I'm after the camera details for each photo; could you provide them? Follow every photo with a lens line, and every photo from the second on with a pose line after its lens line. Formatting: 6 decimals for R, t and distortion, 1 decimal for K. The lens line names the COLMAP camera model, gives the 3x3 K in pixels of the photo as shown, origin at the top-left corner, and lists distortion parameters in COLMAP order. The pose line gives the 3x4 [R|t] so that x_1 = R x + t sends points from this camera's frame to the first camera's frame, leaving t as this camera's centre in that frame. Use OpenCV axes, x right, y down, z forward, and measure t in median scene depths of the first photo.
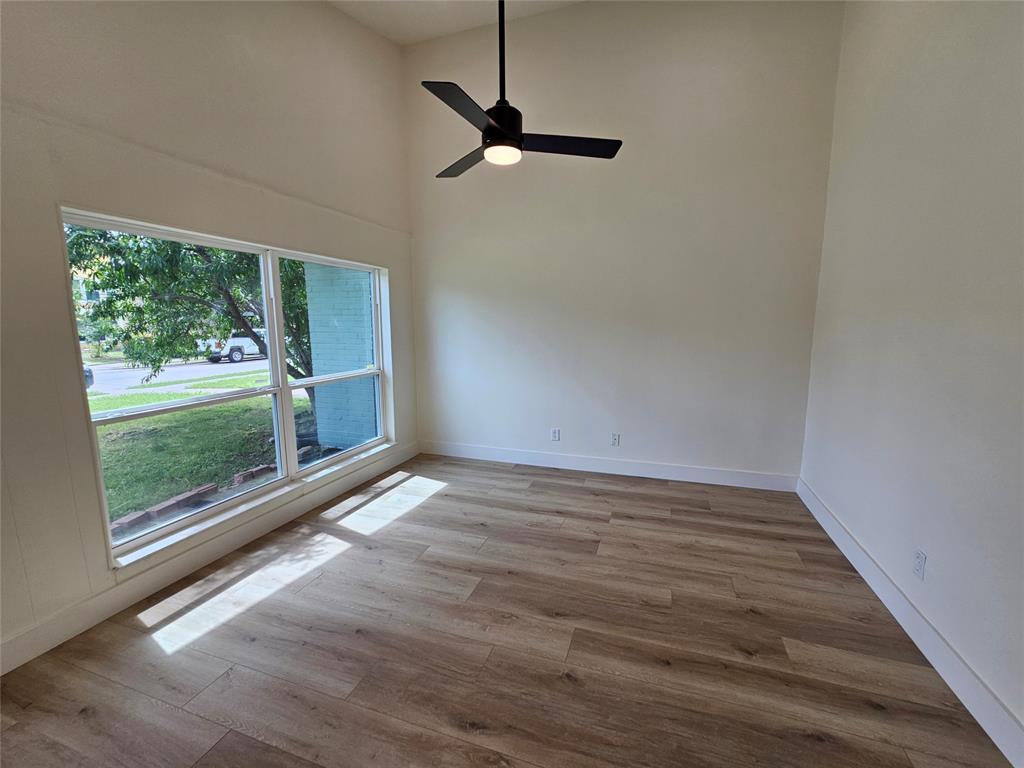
lens RADIAL K [[419.6, 0, 518.1], [0, 419.6, 381.5], [0, 0, 1]] dist [-0.002674, 0.000742]
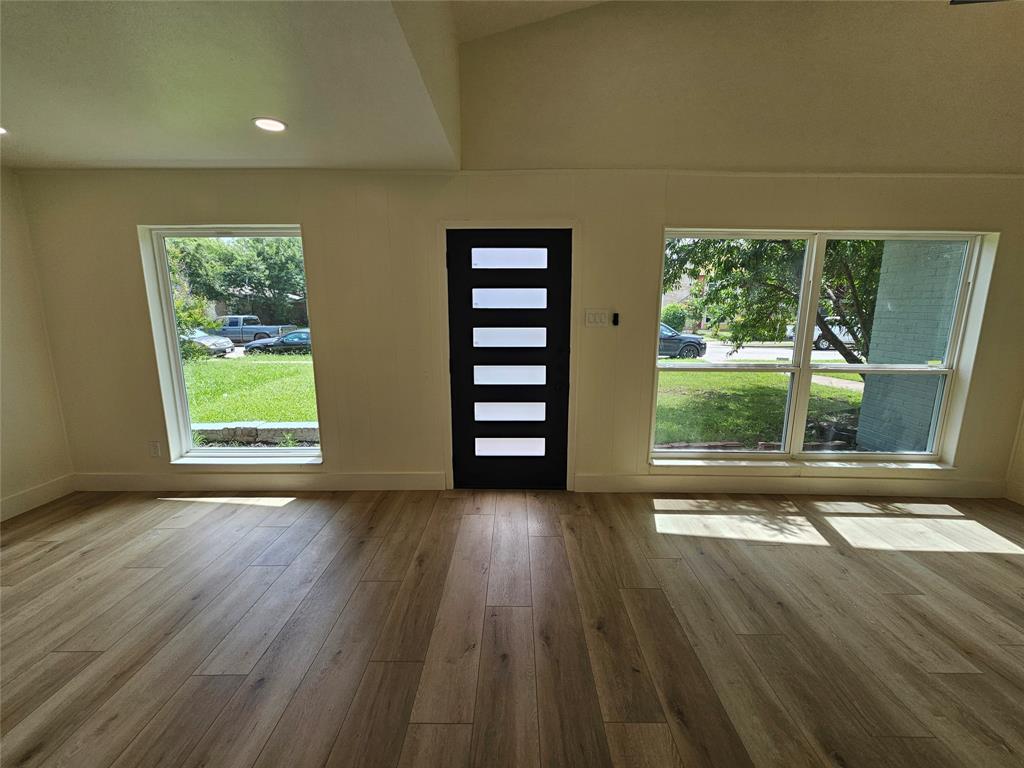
lens RADIAL K [[419.6, 0, 519.1], [0, 419.6, 384.9], [0, 0, 1]] dist [-0.002674, 0.000742]
pose [[0.322559, 0.178135, -0.929636, 0.188683], [-0.145298, 0.979810, 0.137335, 0.014135], [0.935331, 0.090776, 0.341930, -0.001615]]
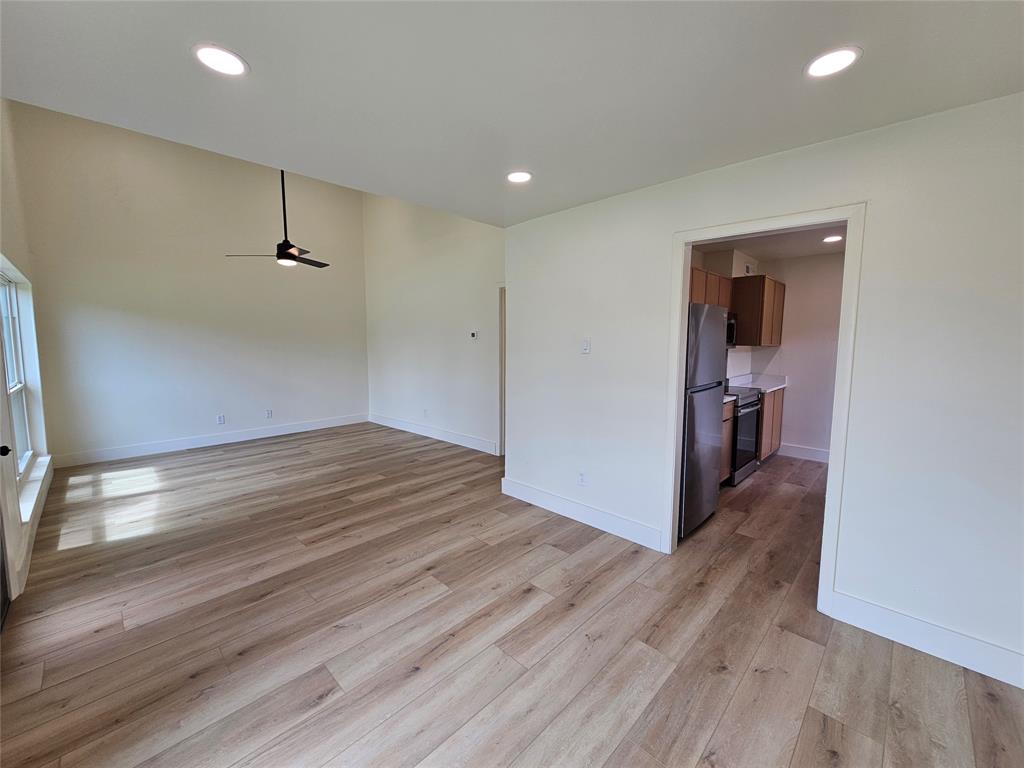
lens RADIAL K [[419.6, 0, 516.4], [0, 419.6, 384.2], [0, 0, 1]] dist [-0.002674, 0.000742]
pose [[0.431376, -0.091924, 0.897477, -1.053765], [0.130129, 0.990733, 0.038929, 0.126610], [-0.892738, 0.099995, 0.439340, -0.694443]]
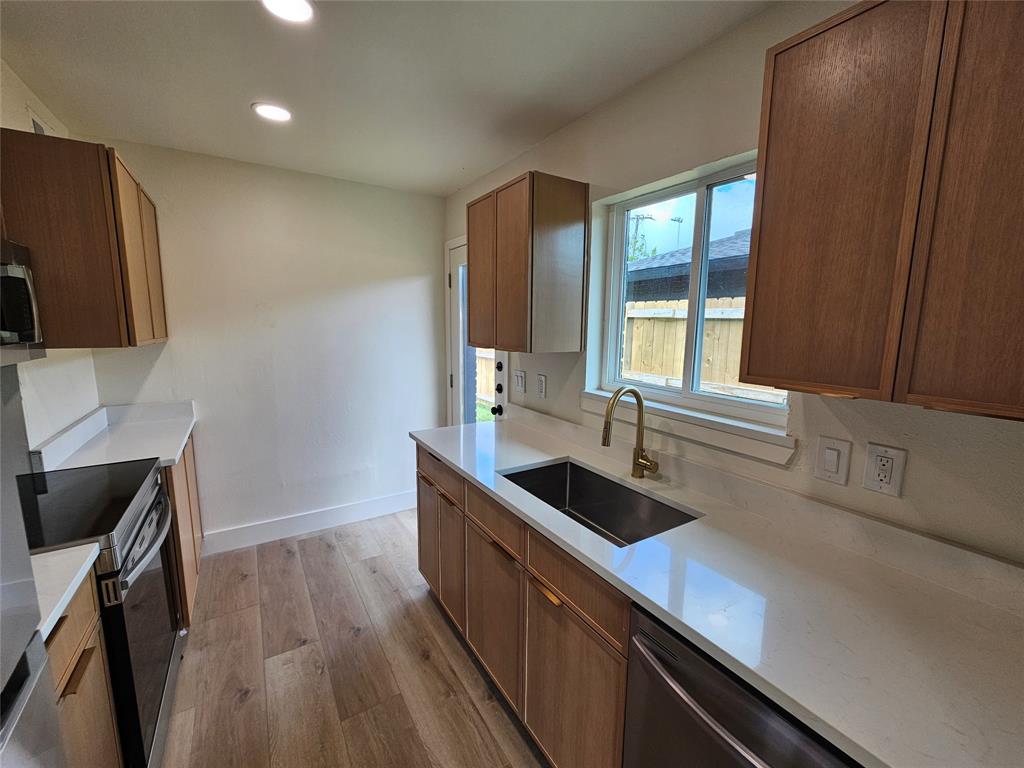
lens RADIAL K [[419.6, 0, 520.1], [0, 419.6, 384.5], [0, 0, 1]] dist [-0.002674, 0.000742]
pose [[-0.782424, -0.097592, 0.615052, -0.042103], [0.077717, 0.964621, 0.251925, 0.110642], [-0.617878, 0.244912, -0.747158, -0.716794]]
